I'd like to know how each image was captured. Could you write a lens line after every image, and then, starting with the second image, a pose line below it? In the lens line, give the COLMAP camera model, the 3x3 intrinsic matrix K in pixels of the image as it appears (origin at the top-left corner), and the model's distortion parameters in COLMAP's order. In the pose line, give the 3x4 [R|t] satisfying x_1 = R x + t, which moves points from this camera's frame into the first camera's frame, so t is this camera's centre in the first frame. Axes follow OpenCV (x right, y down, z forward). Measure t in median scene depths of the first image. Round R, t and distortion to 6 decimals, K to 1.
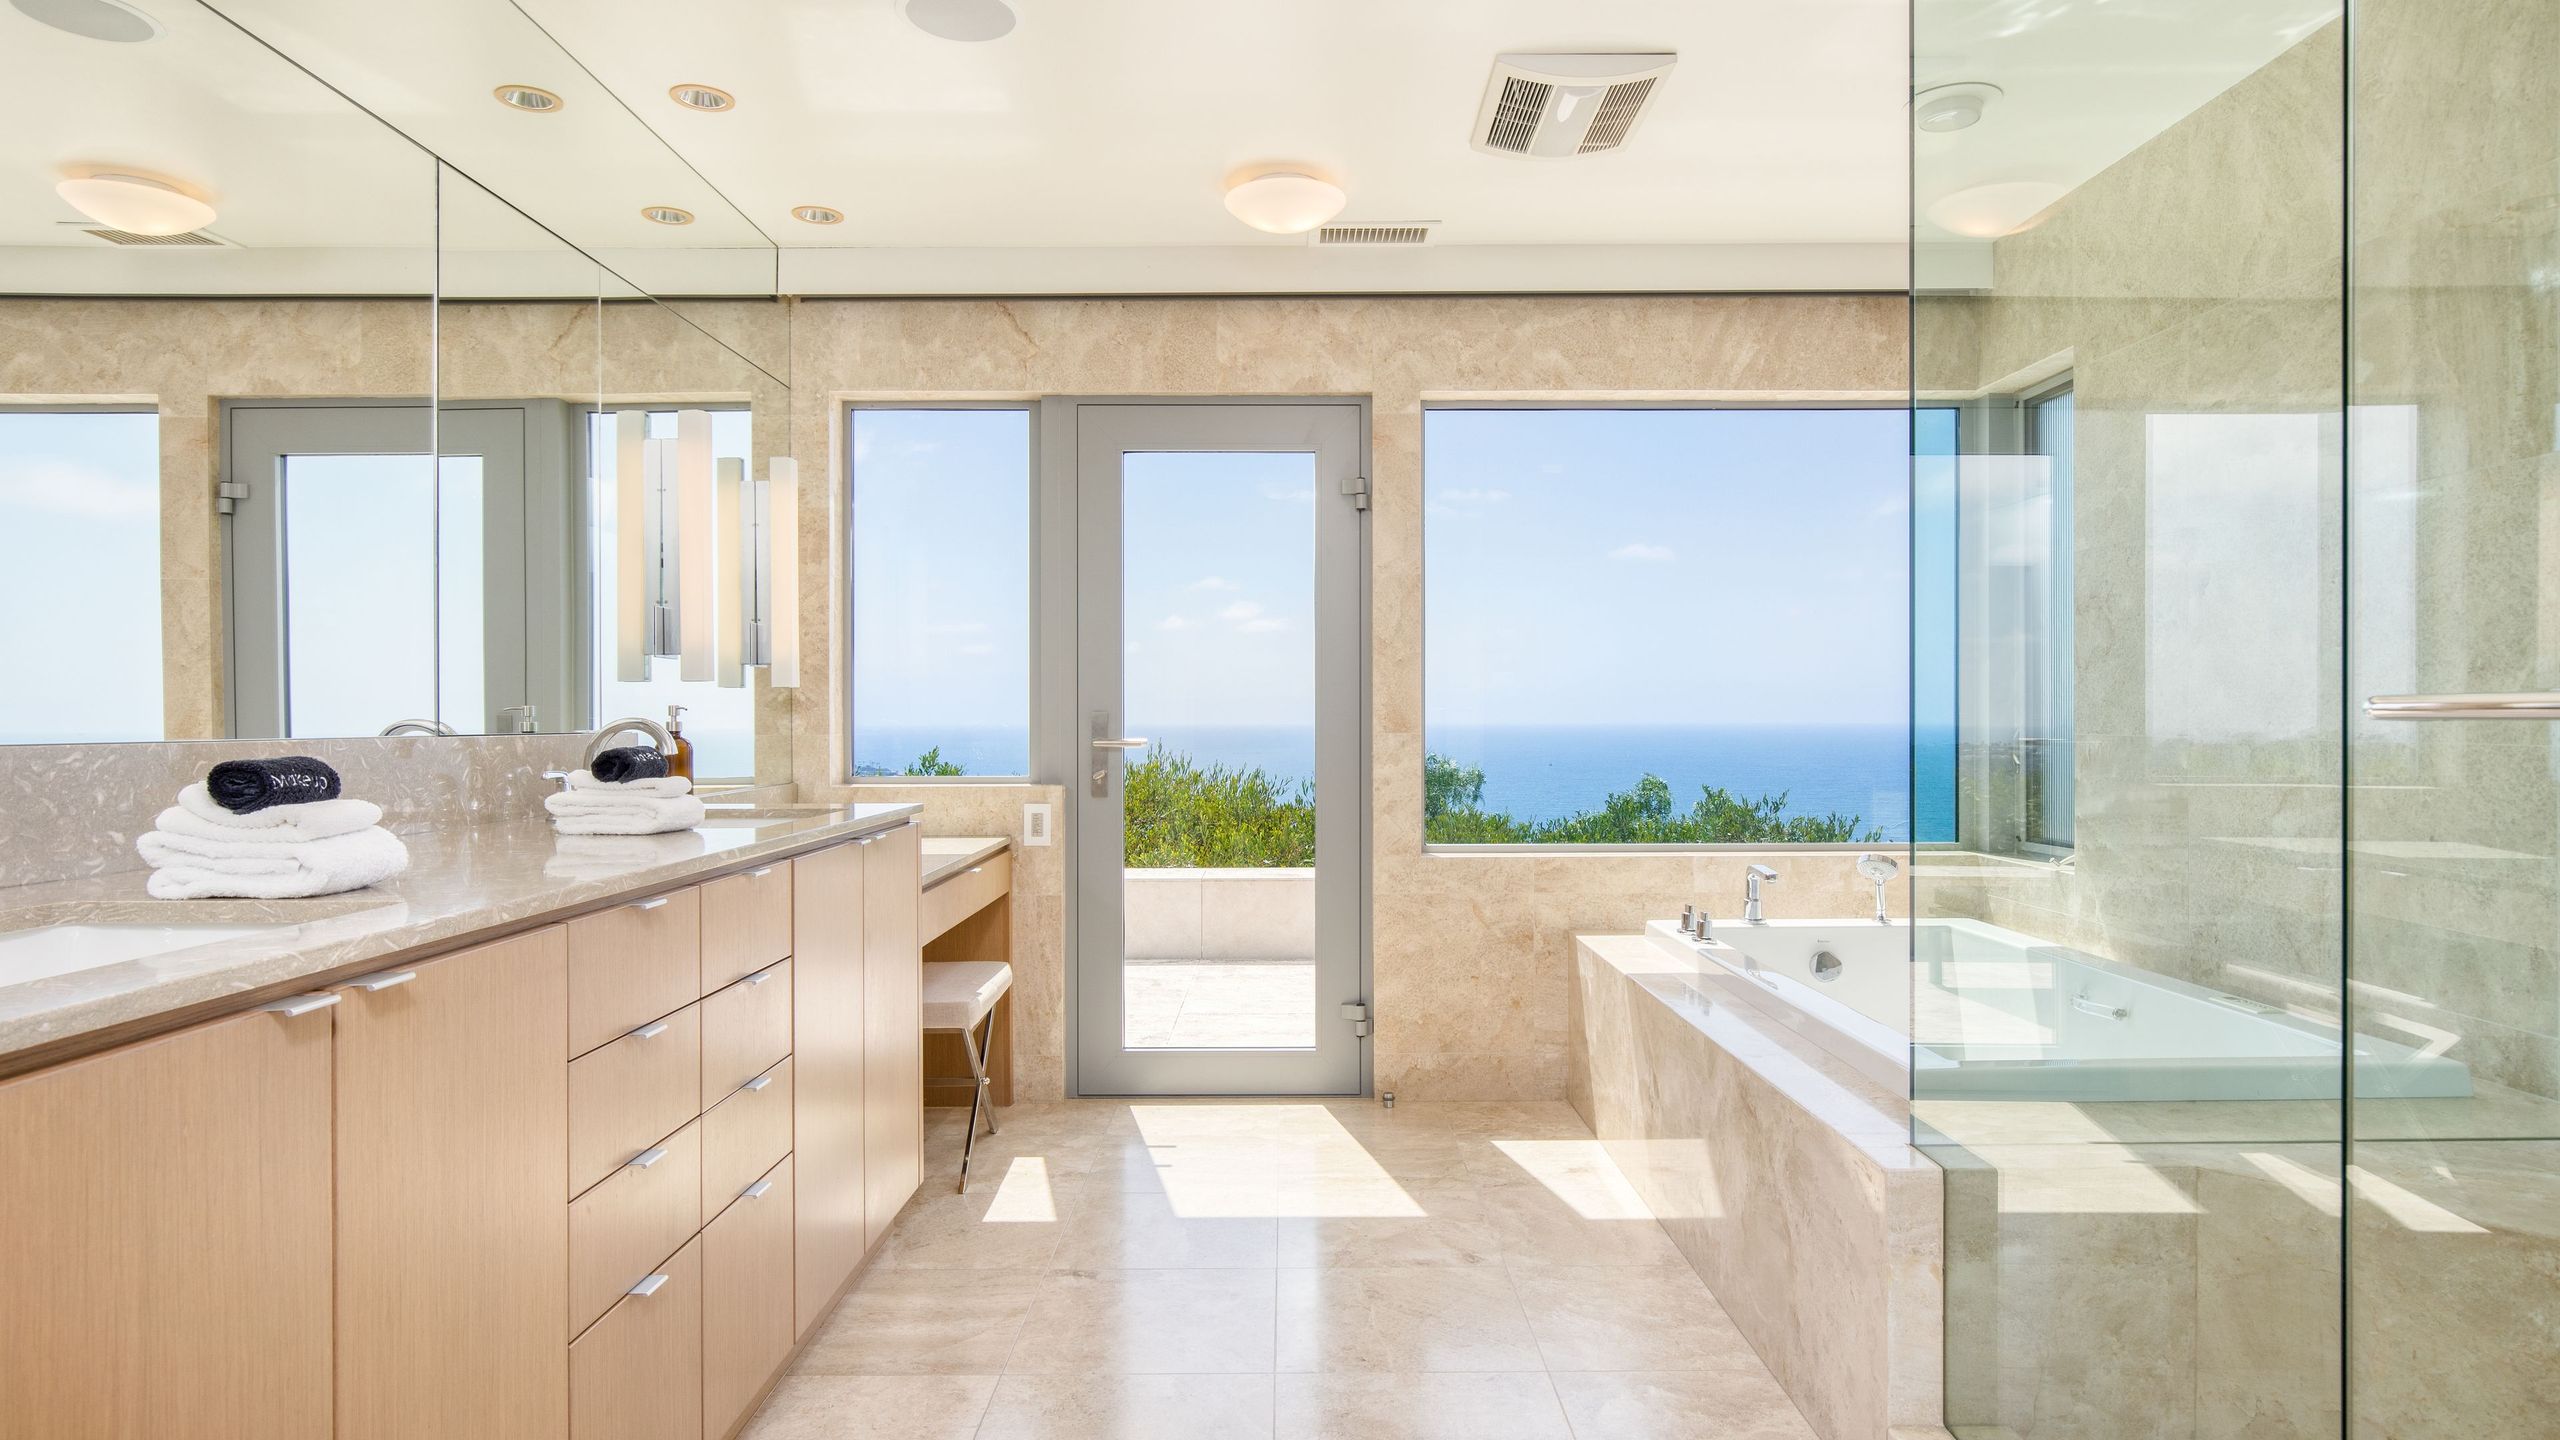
lens RADIAL K [[1437.5, 0, 1278.0], [0, 1437.5, 724.5], [0, 0, 1]] dist [0.006201, 0.000836]
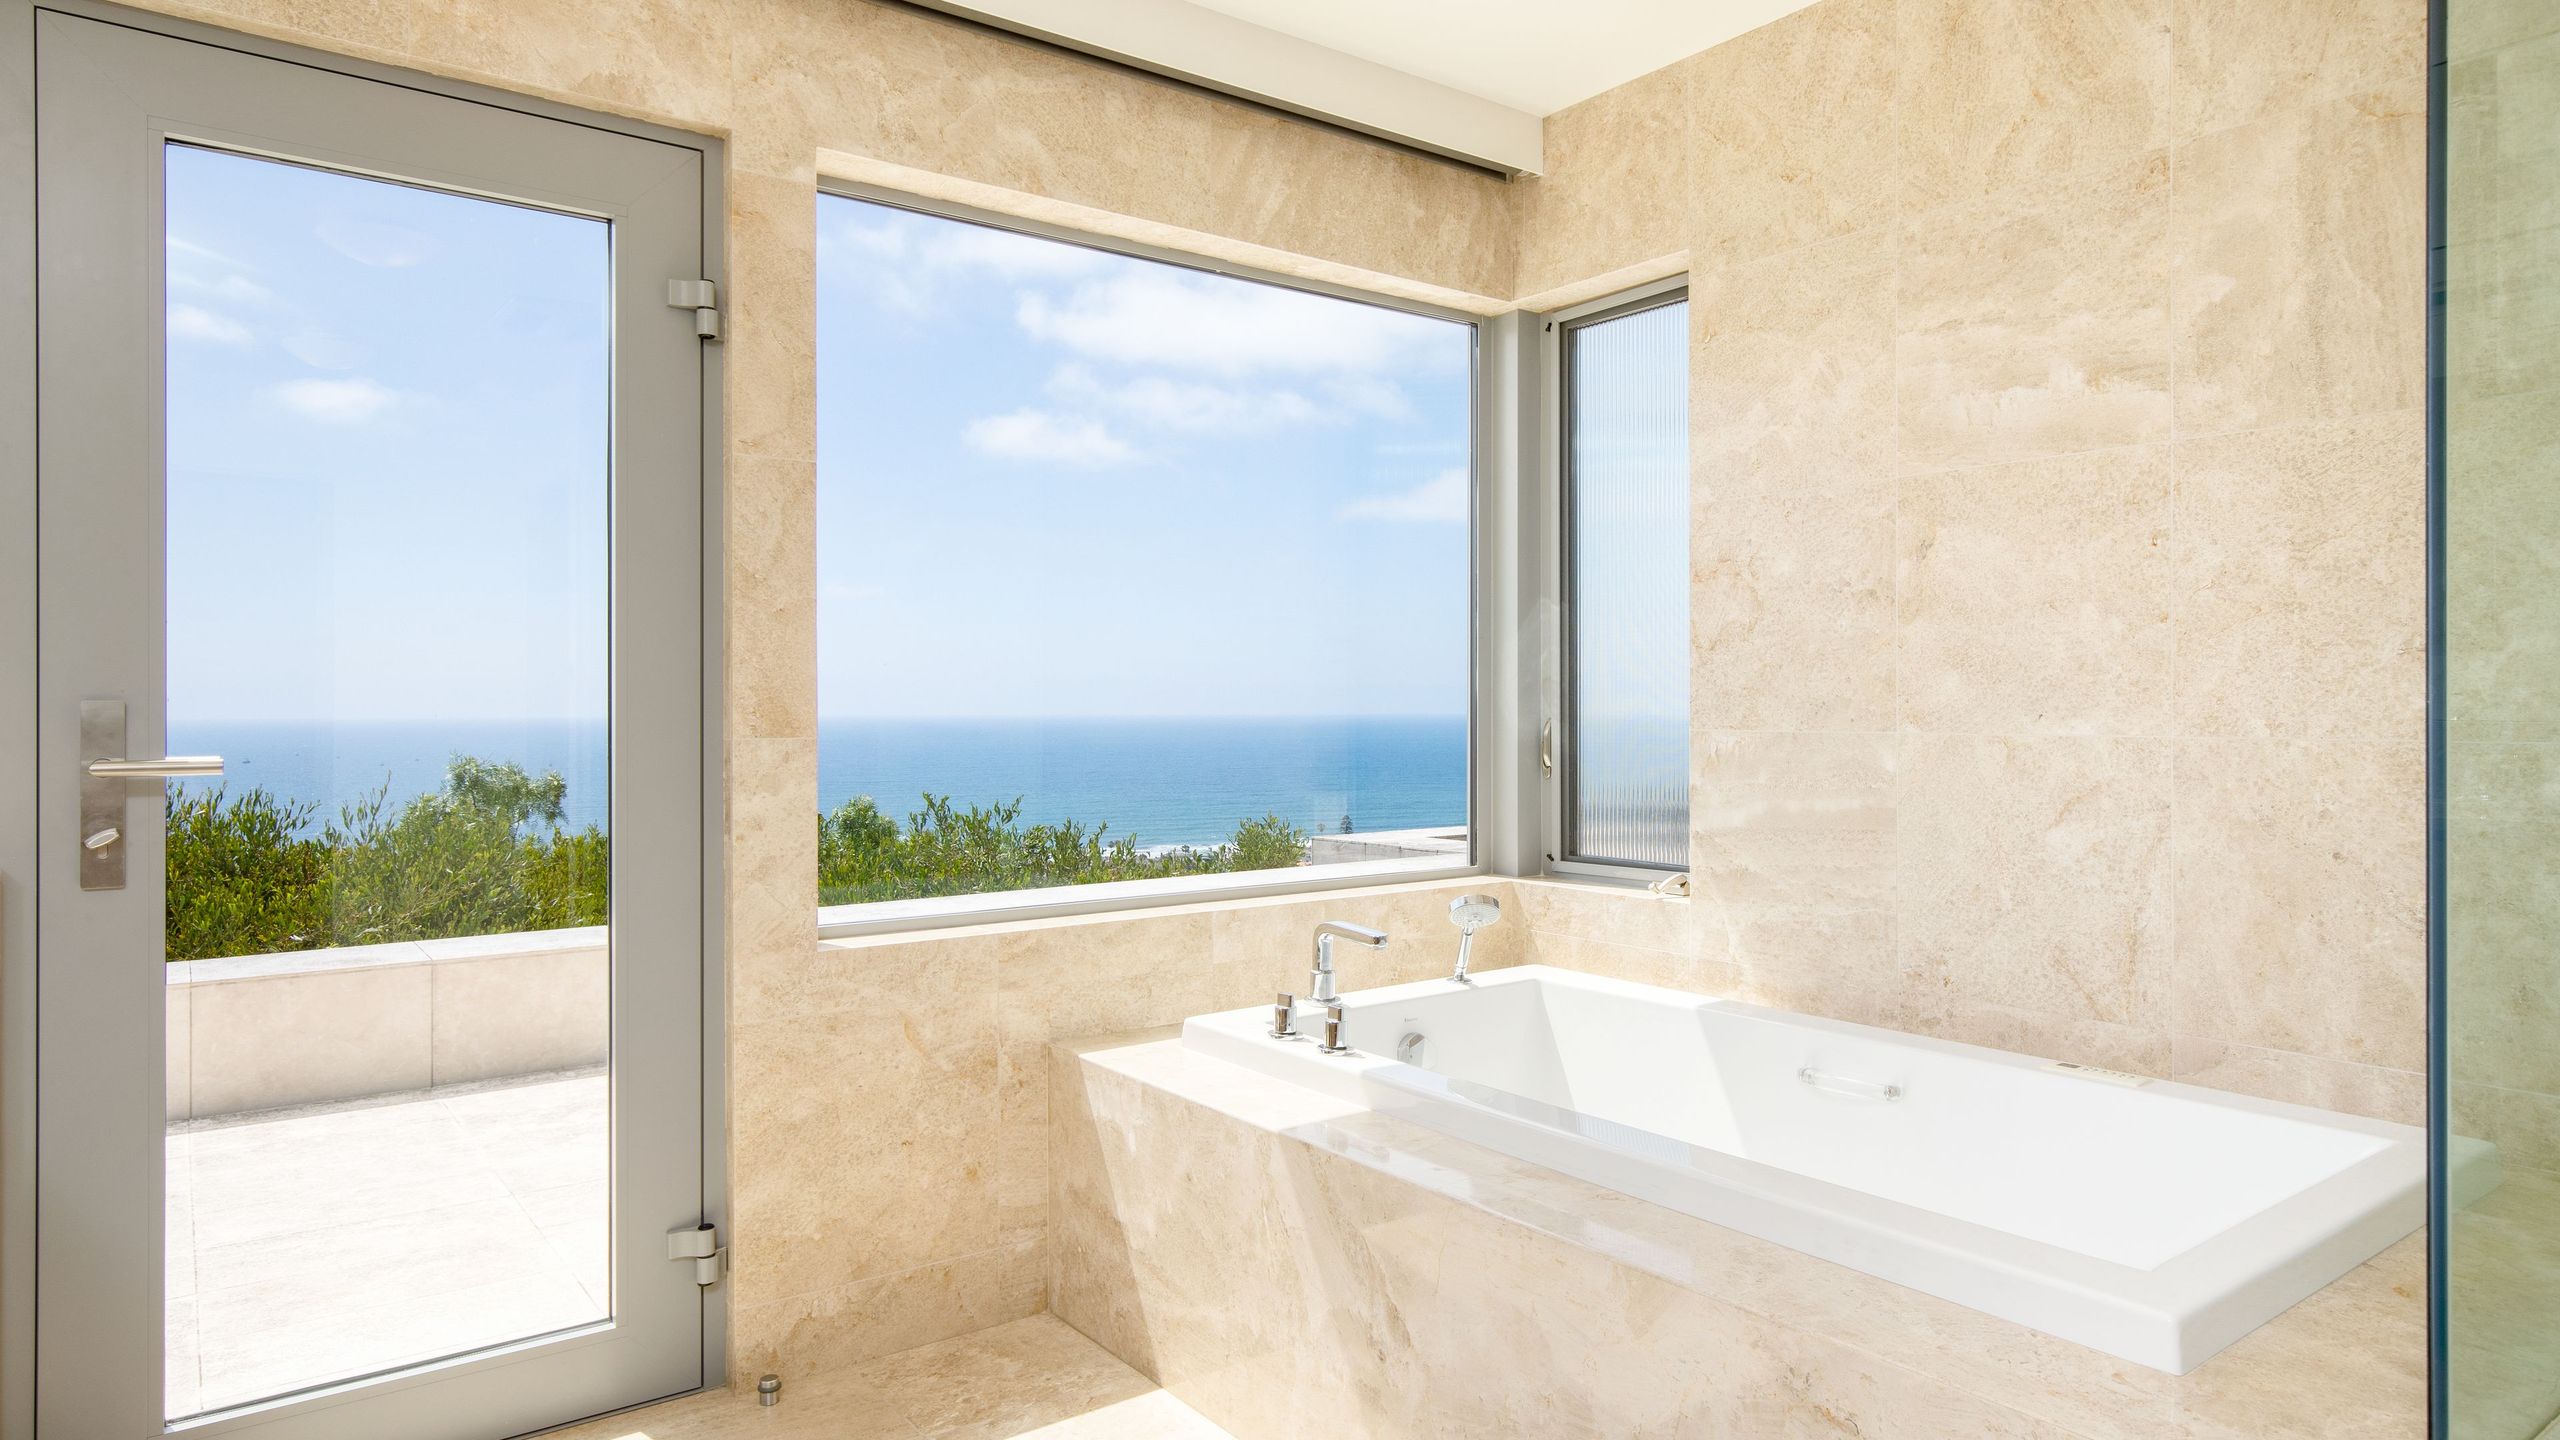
lens RADIAL K [[1491.5, 0, 1284.9], [0, 1491.5, 707.7], [0, 0, 1]] dist [-0.000735, 0.000192]
pose [[0.794521, -0.000146, 0.607236, -0.116439], [0.003982, 0.999980, -0.004970, -0.002180], [-0.607223, 0.006366, 0.794506, 0.410445]]
